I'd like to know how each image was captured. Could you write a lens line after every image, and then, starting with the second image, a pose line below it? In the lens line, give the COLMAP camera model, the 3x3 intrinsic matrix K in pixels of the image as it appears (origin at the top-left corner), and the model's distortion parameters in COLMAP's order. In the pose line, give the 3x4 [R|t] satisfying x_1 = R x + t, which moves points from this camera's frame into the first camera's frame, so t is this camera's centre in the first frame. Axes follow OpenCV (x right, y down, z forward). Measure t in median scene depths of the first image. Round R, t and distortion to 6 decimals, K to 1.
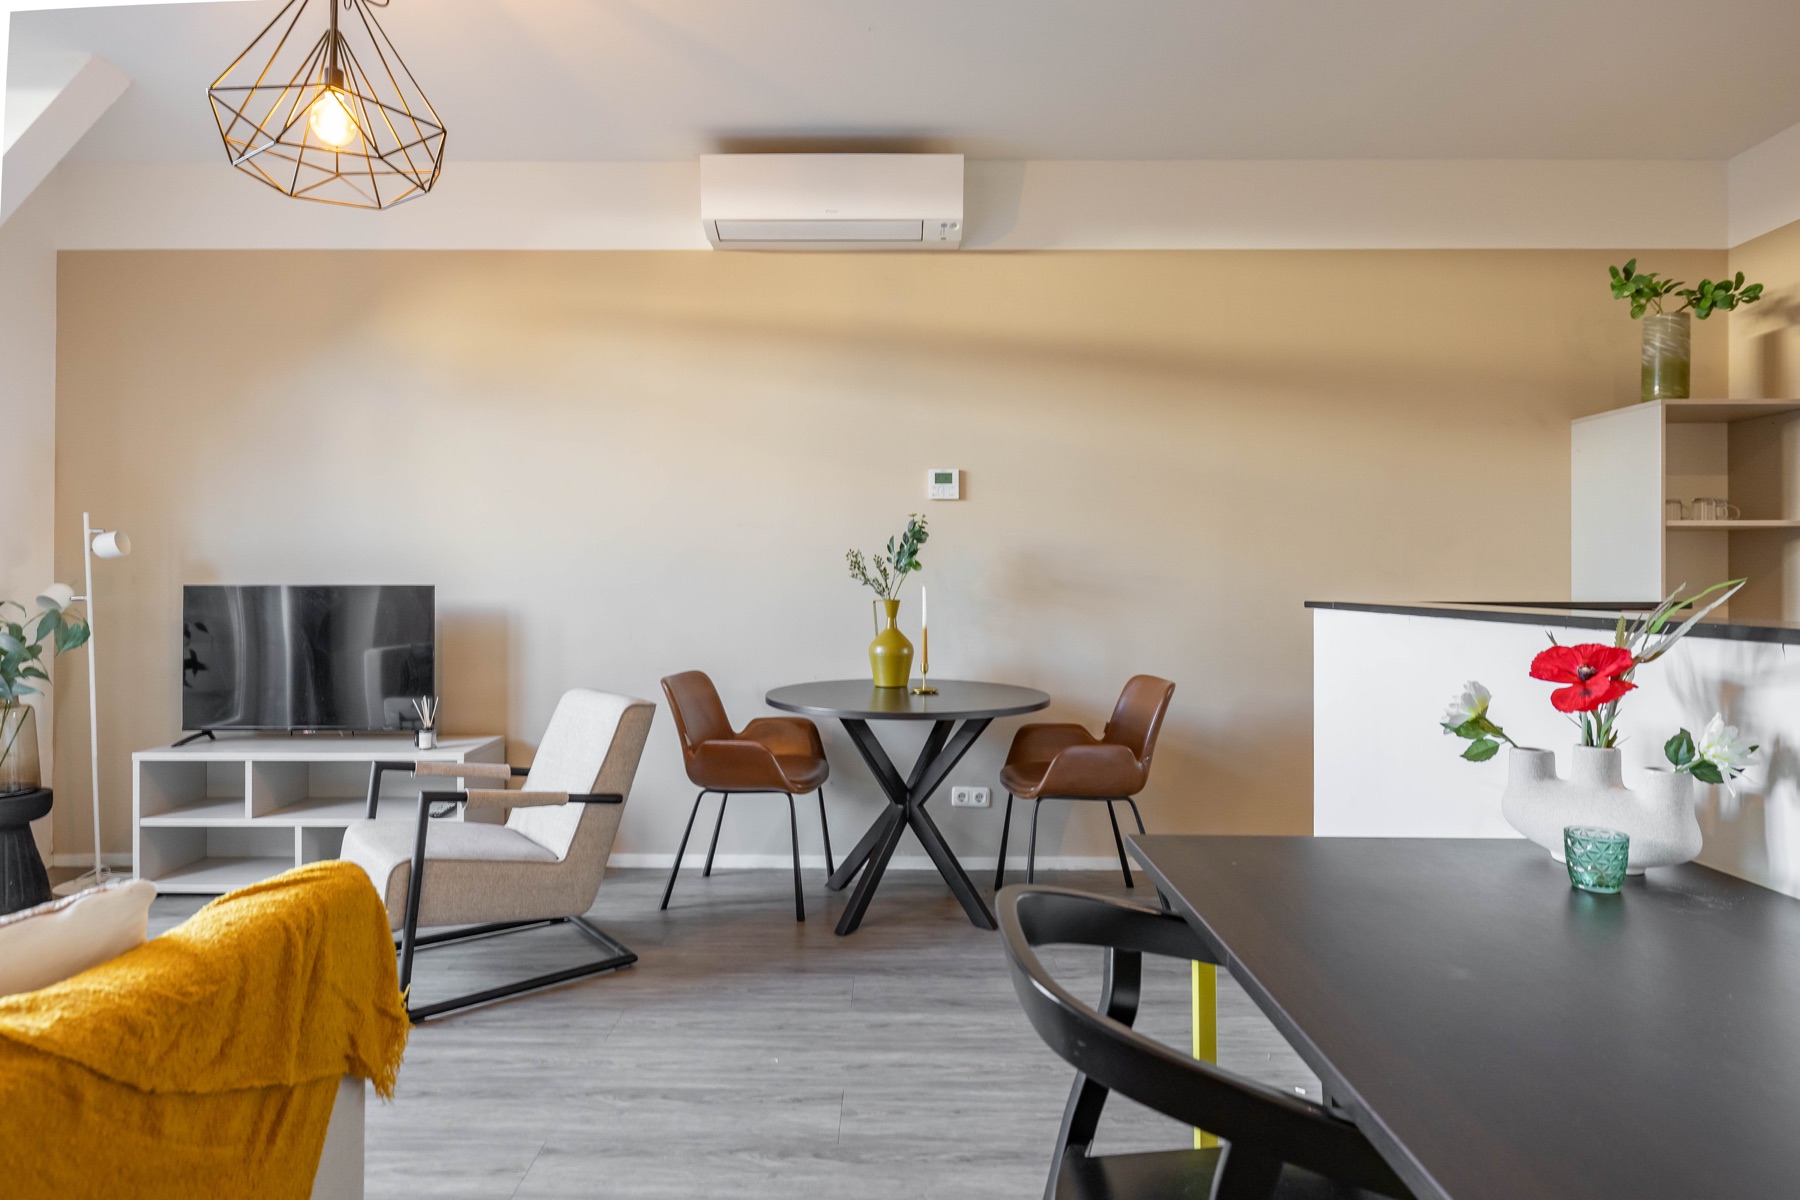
lens RADIAL K [[1045.8, 0, 868.4], [0, 1045.8, 566.8], [0, 0, 1]] dist [0.012019, -0.006080]
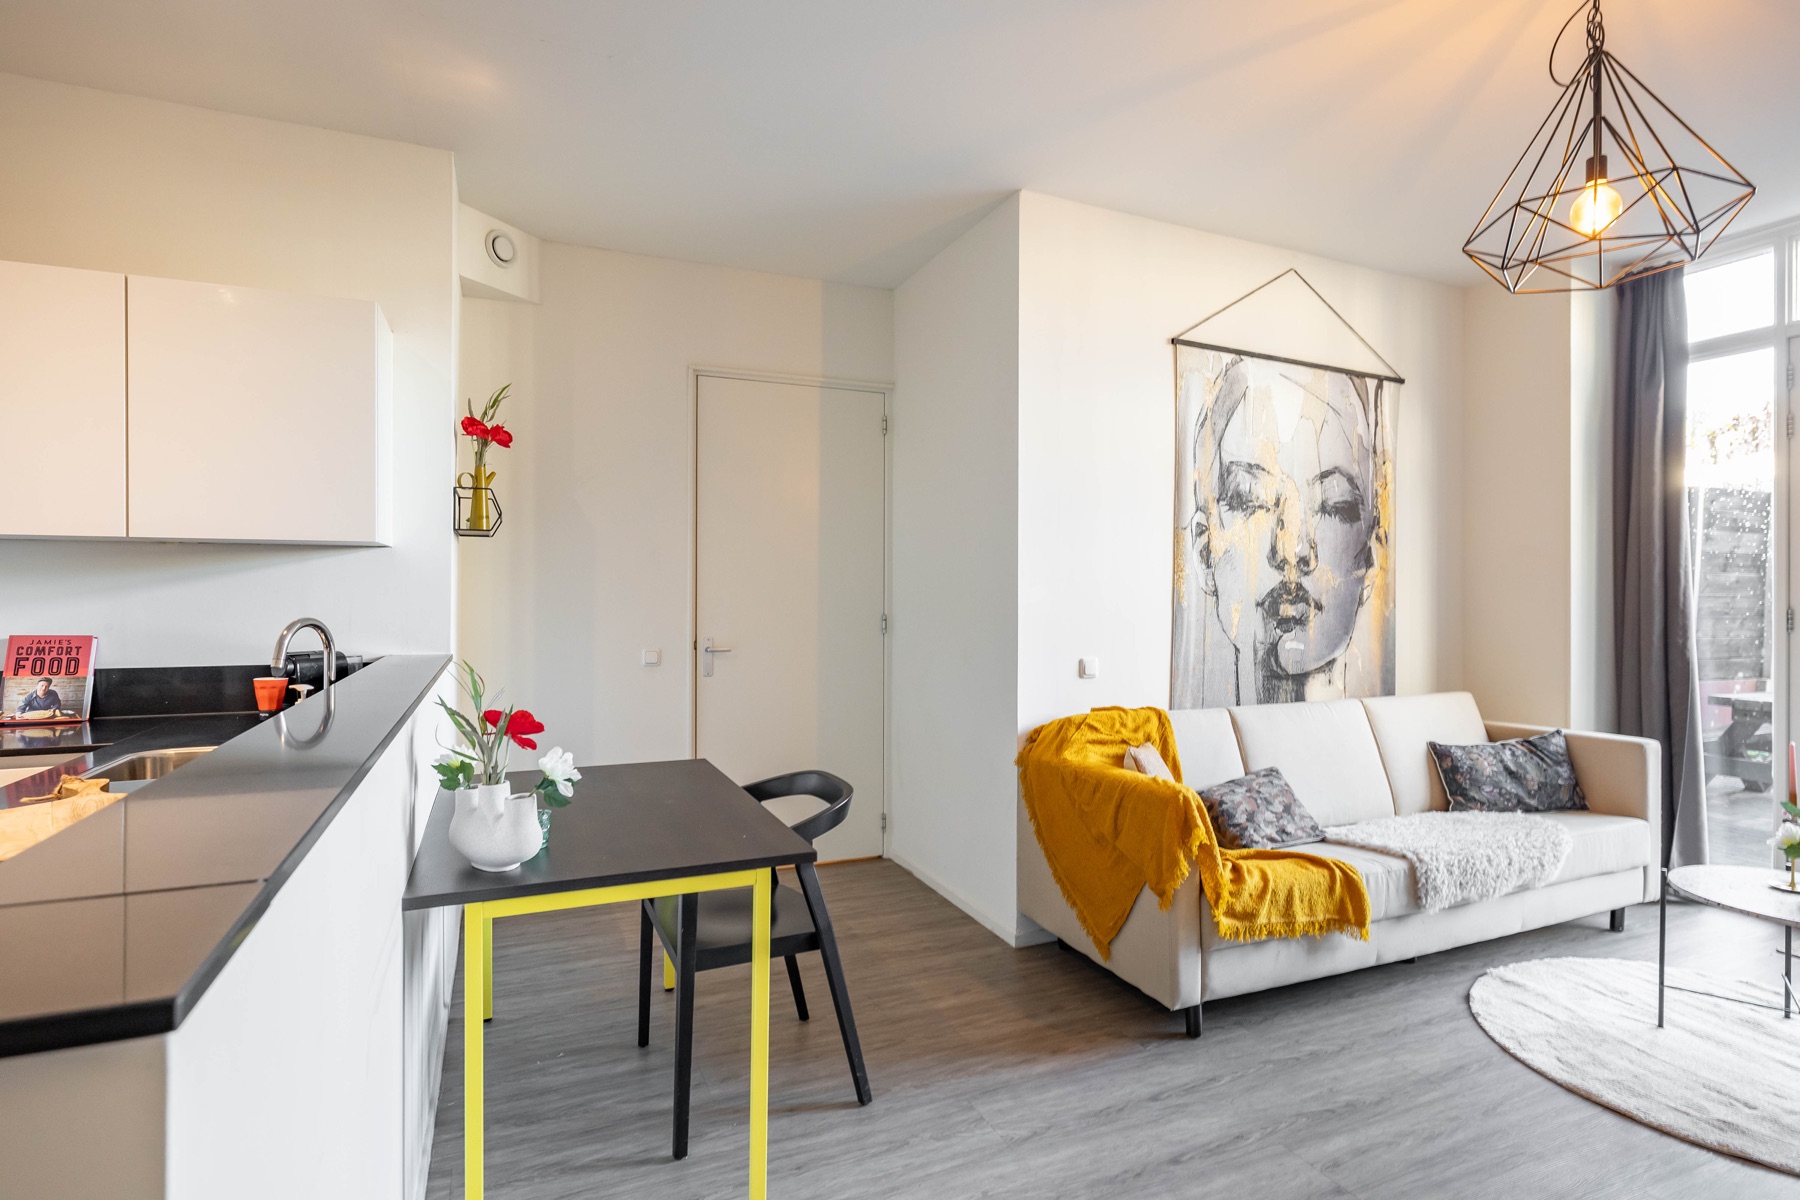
lens RADIAL K [[886.6, 0, 907.7], [0, 886.6, 590.7], [0, 0, 1]] dist [-0.007220, 0.001494]
pose [[-0.901978, -0.009652, -0.431674, 0.289211], [-0.004713, 0.999911, -0.012509, -0.030064], [0.431756, -0.009248, -0.901943, 0.948544]]
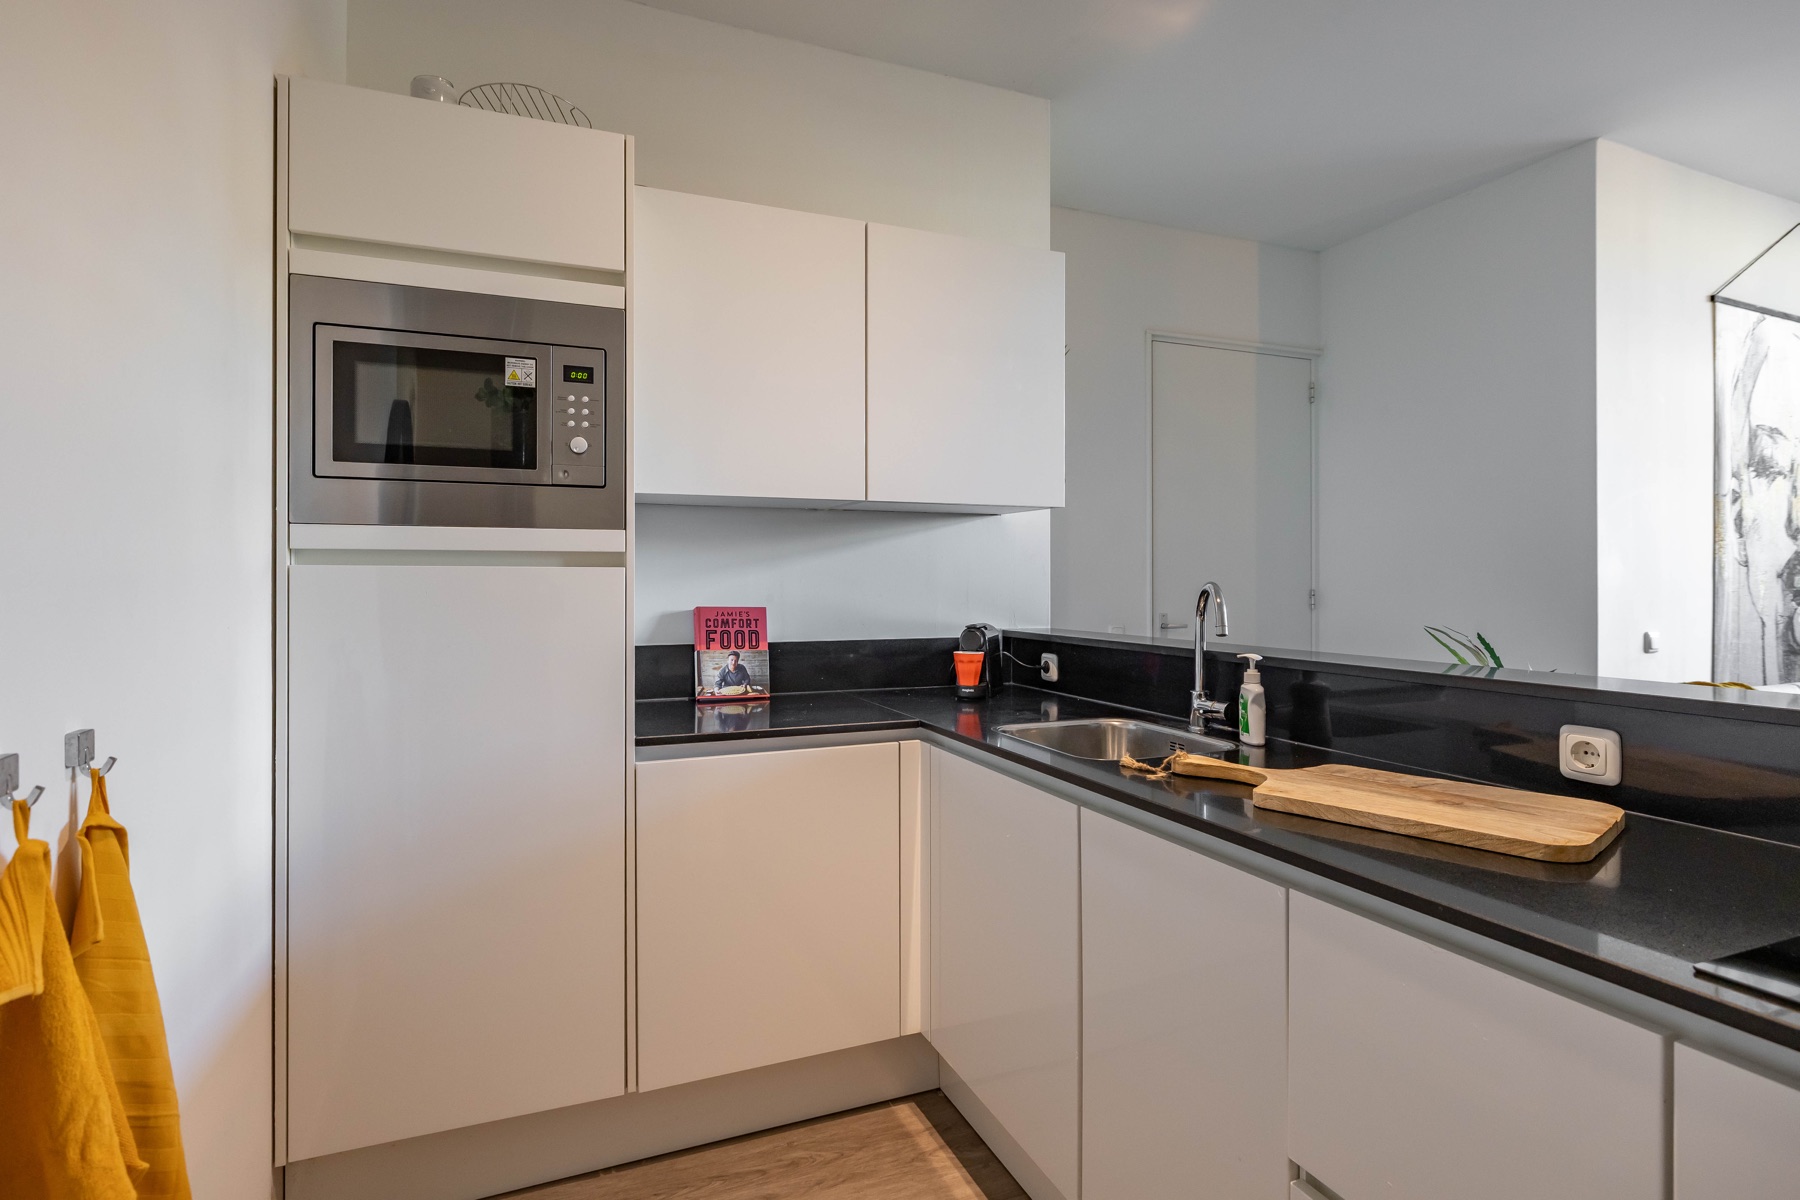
lens RADIAL K [[886.6, 0, 875.9], [0, 886.6, 576.7], [0, 0, 1]] dist [-0.007220, 0.001494]
pose [[-0.910226, -0.006524, -0.414060, 0.790258], [-0.001195, 0.999913, -0.013127, -0.013849], [0.414110, -0.011454, -0.910155, 0.667573]]
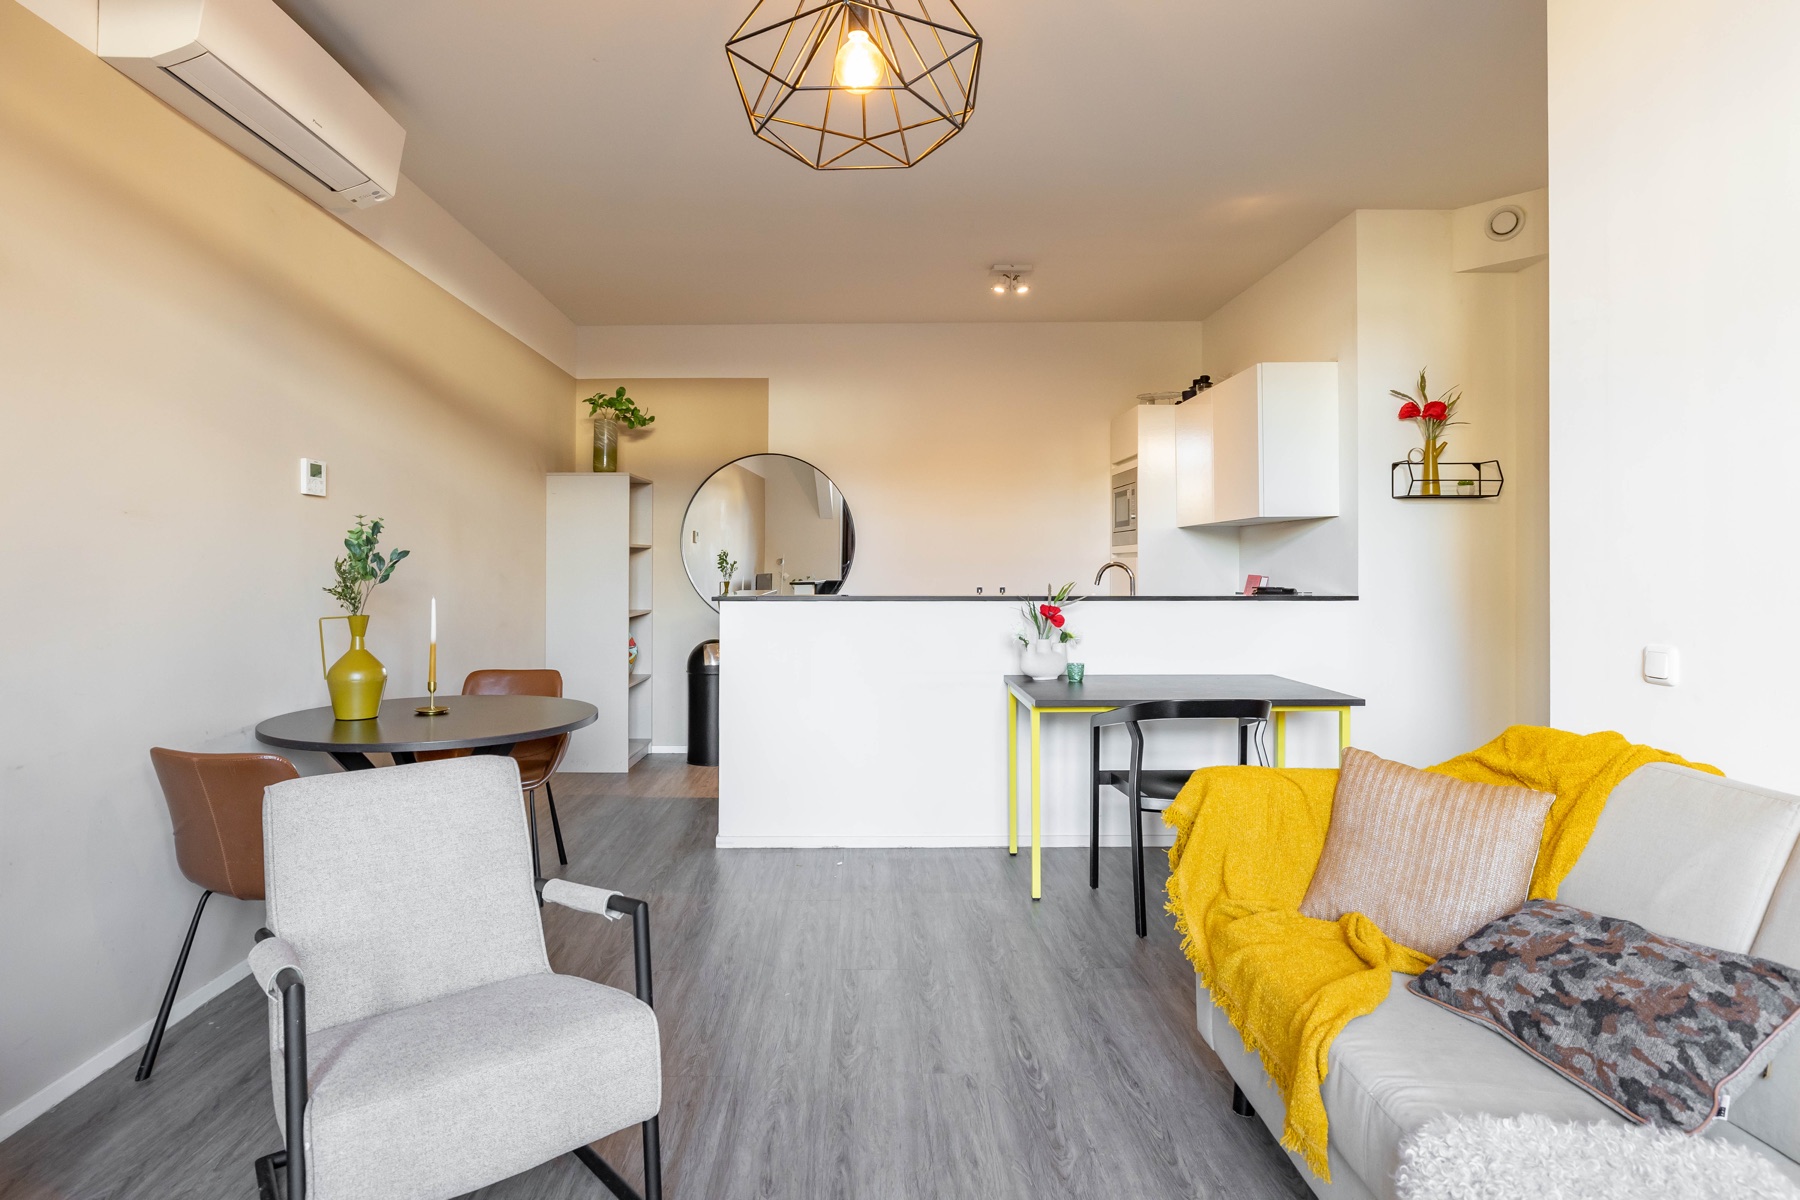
lens RADIAL K [[970.7, 0, 882.4], [0, 970.7, 559.3], [0, 0, 1]] dist [-0.003404, -0.000751]
pose [[-0.048028, 0.004926, 0.998834, -0.822737], [-0.008940, 0.999946, -0.005362, -0.014107], [-0.998806, -0.009187, -0.047981, 0.650594]]
